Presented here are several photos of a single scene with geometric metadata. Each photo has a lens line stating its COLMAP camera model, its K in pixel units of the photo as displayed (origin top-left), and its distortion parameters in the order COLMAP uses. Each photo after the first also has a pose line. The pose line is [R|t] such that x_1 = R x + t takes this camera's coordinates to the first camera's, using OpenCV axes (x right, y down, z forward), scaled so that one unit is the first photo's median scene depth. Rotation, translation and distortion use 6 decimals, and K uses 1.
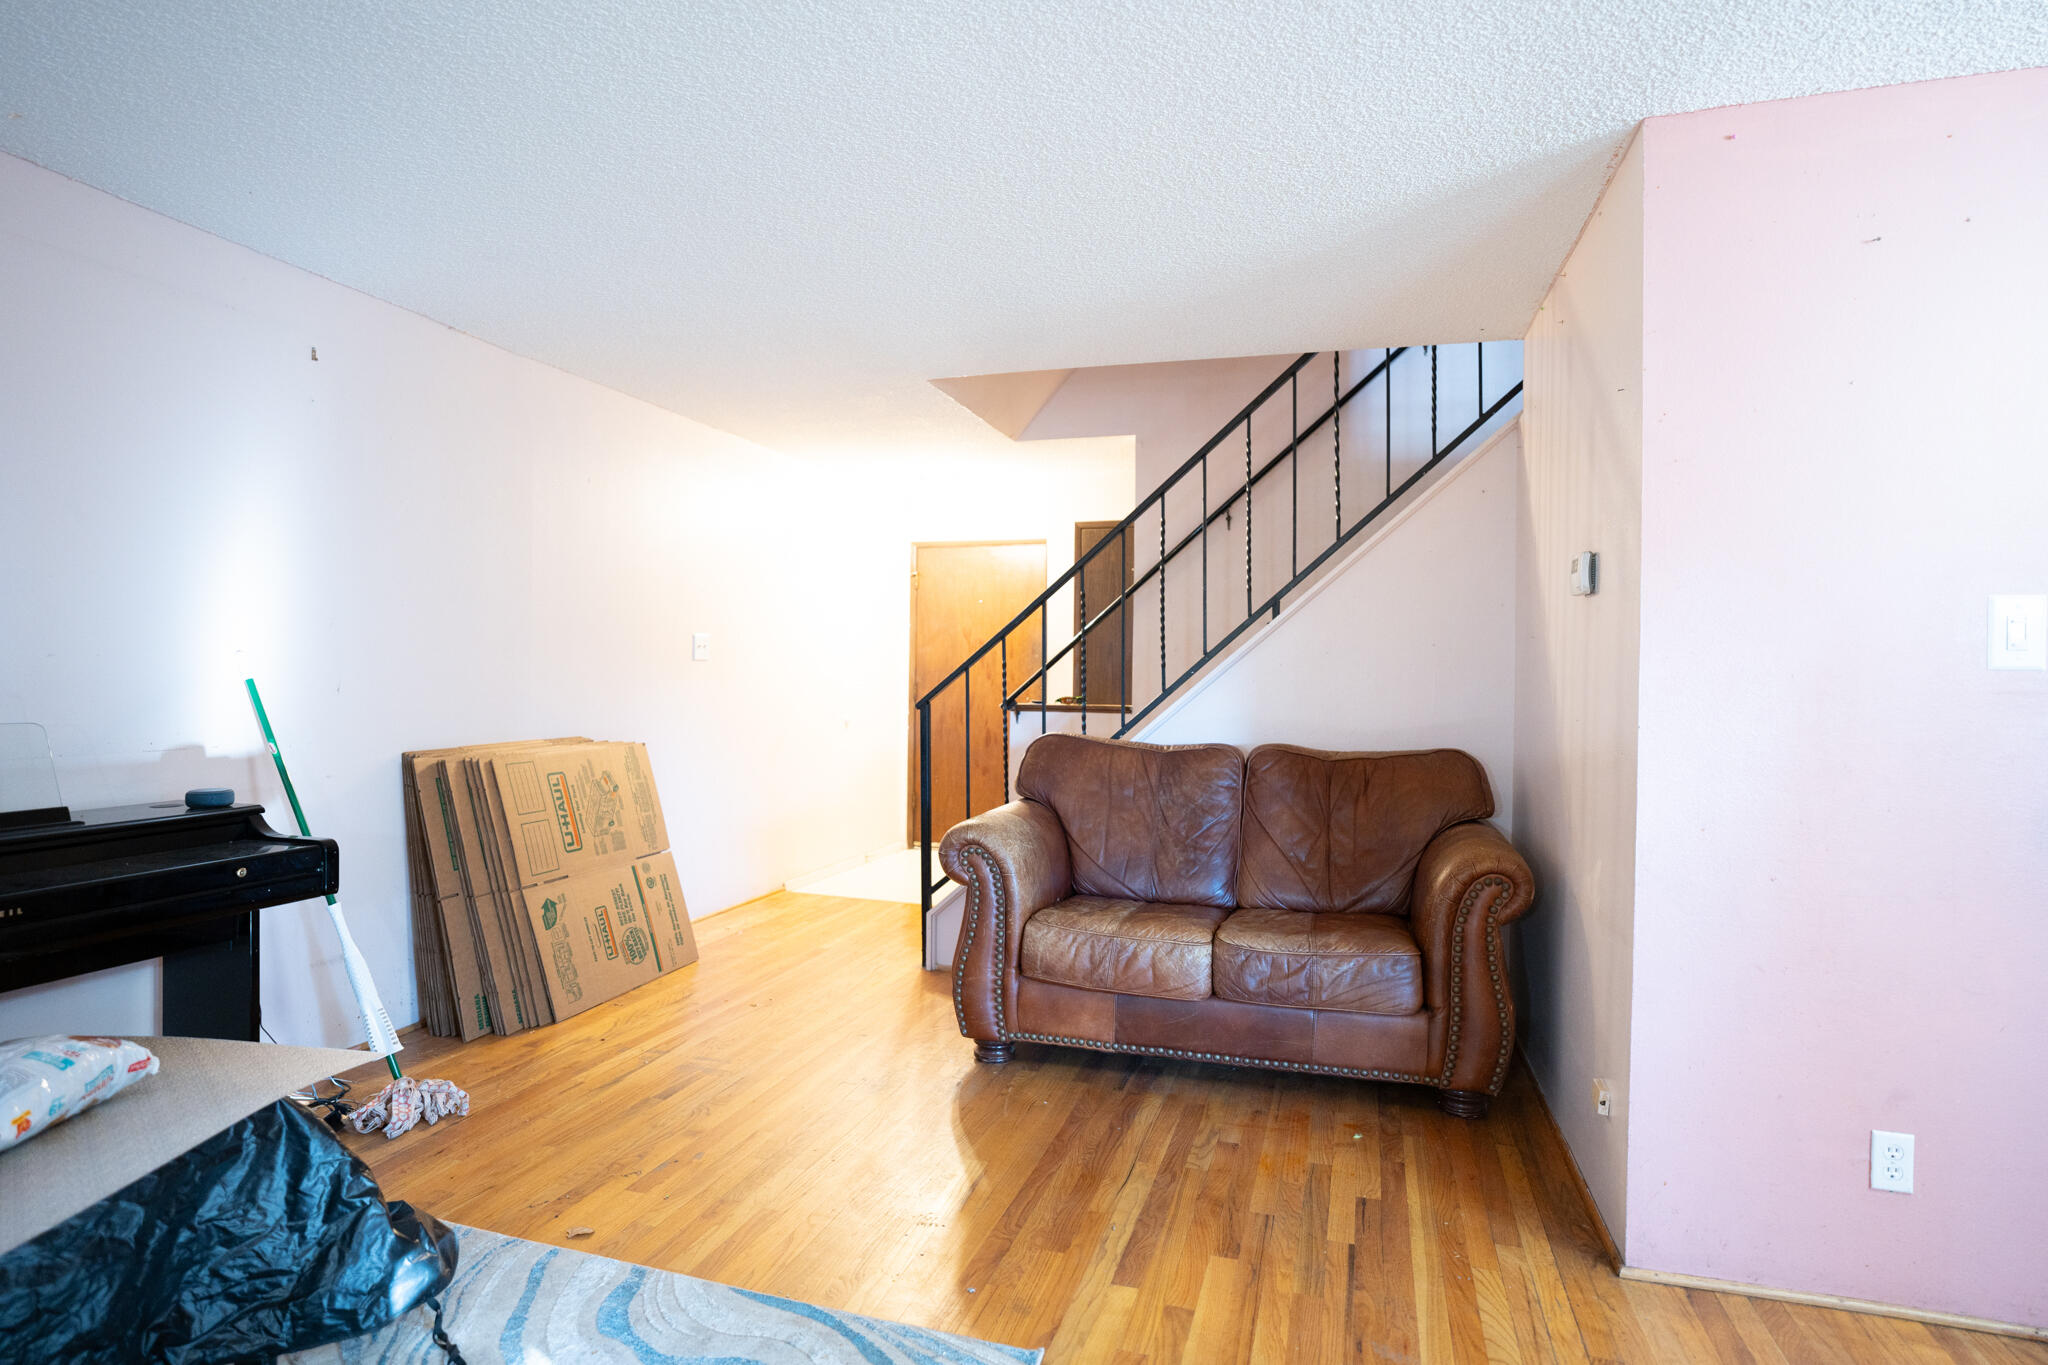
lens RADIAL K [[1112.1, 0, 1047.1], [0, 1112.1, 680.4], [0, 0, 1]] dist [-0.051764, 0.038534]
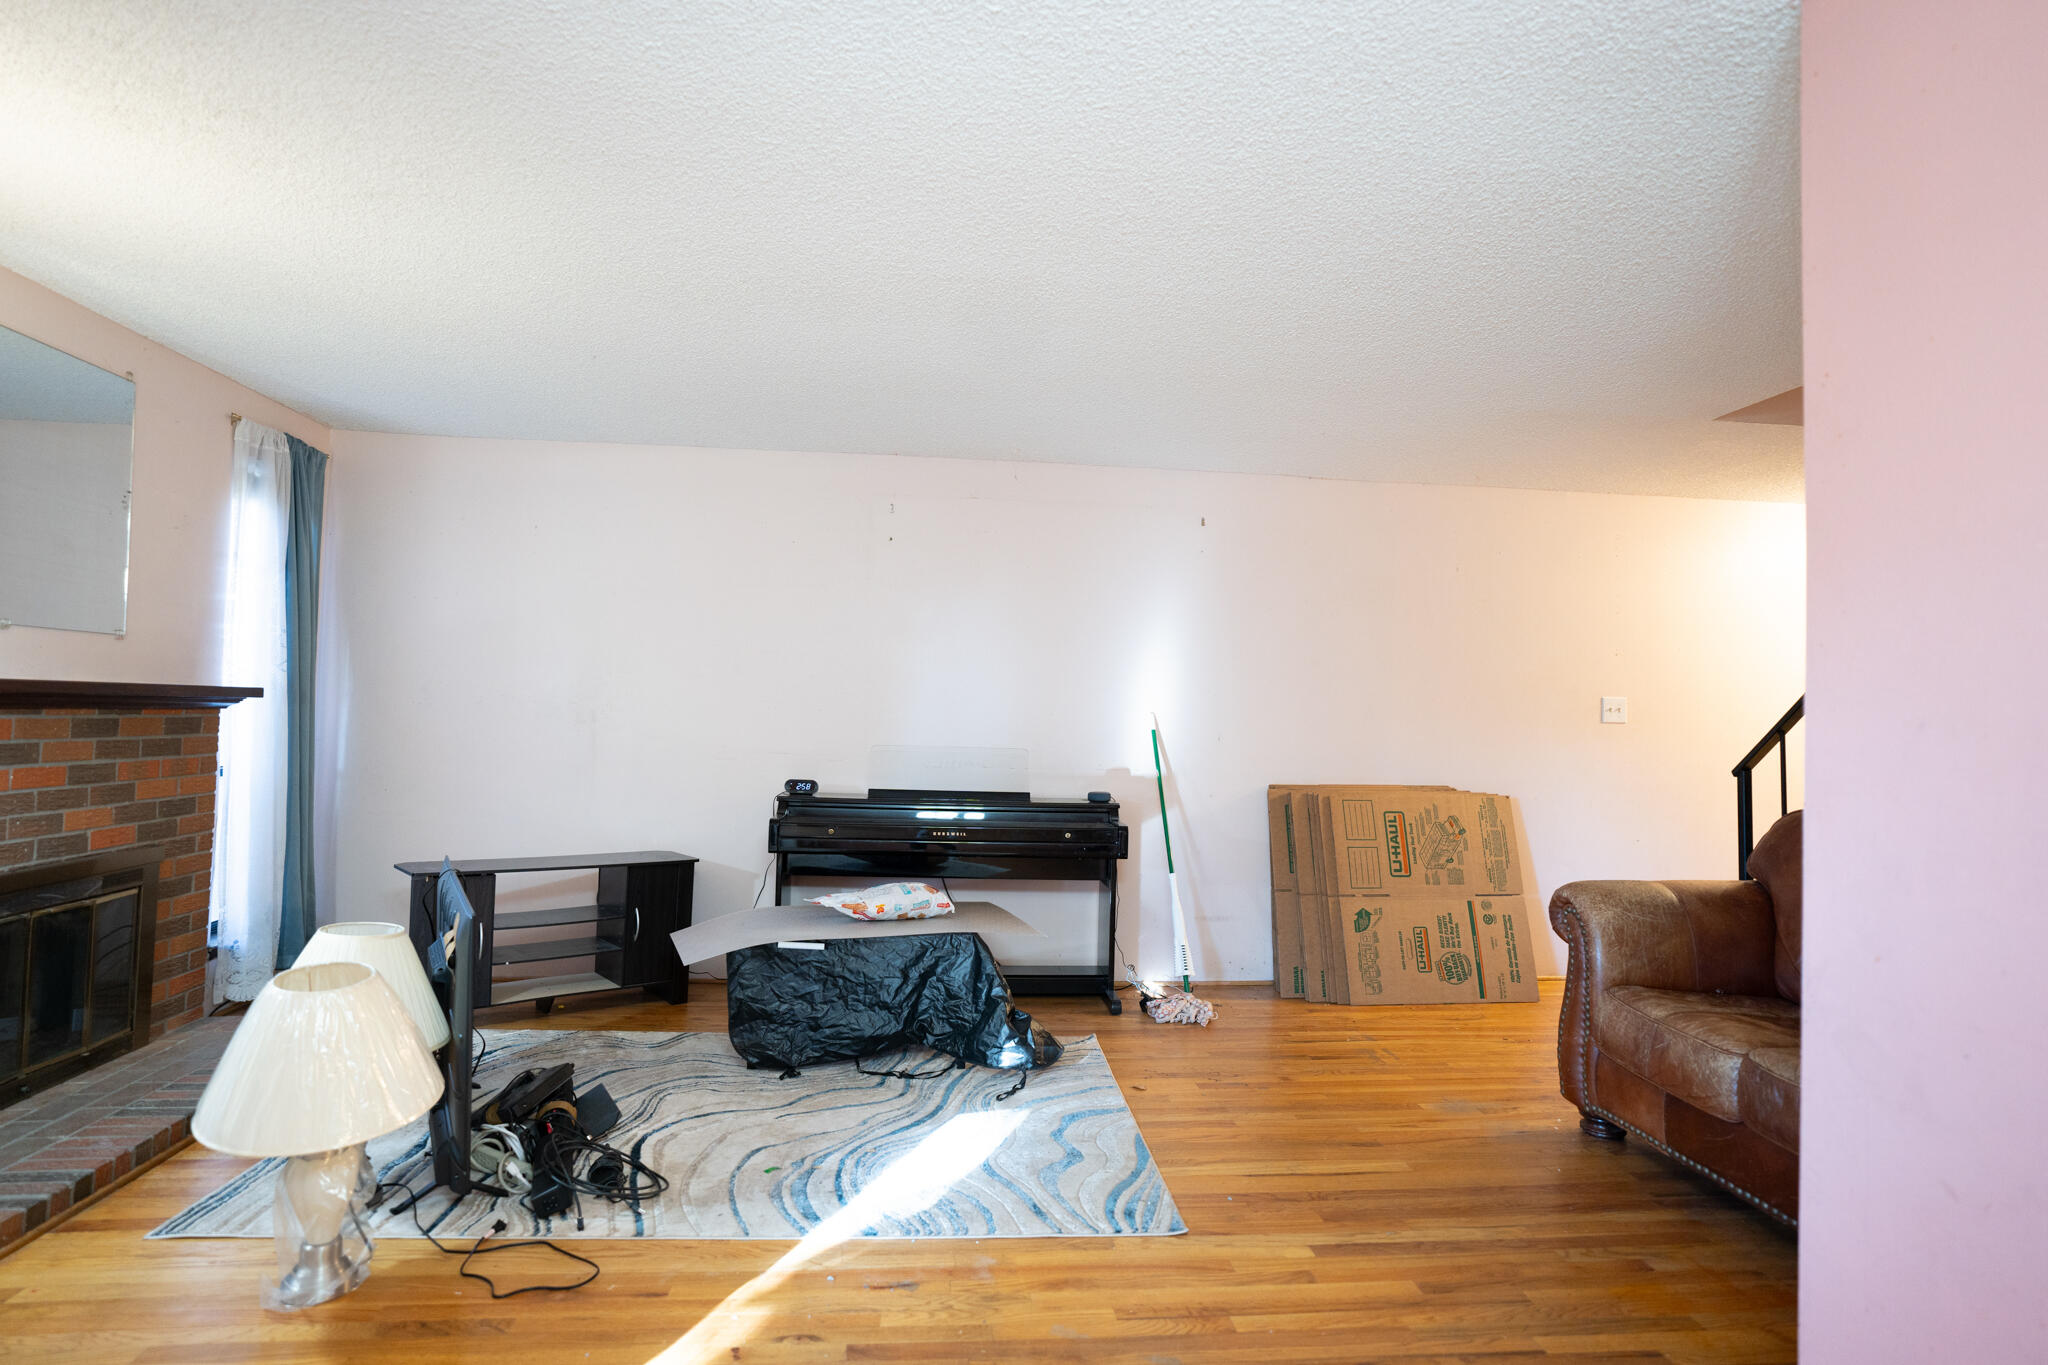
lens RADIAL K [[1117.7, 0, 1024.0], [0, 1117.7, 682.5], [0, 0, 1]] dist [-0.047134, 0.036343]
pose [[0.395477, -0.028306, -0.918040, 0.561803], [-0.026446, 0.998760, -0.042188, 0.002647], [0.918095, 0.040963, 0.394238, 0.123707]]
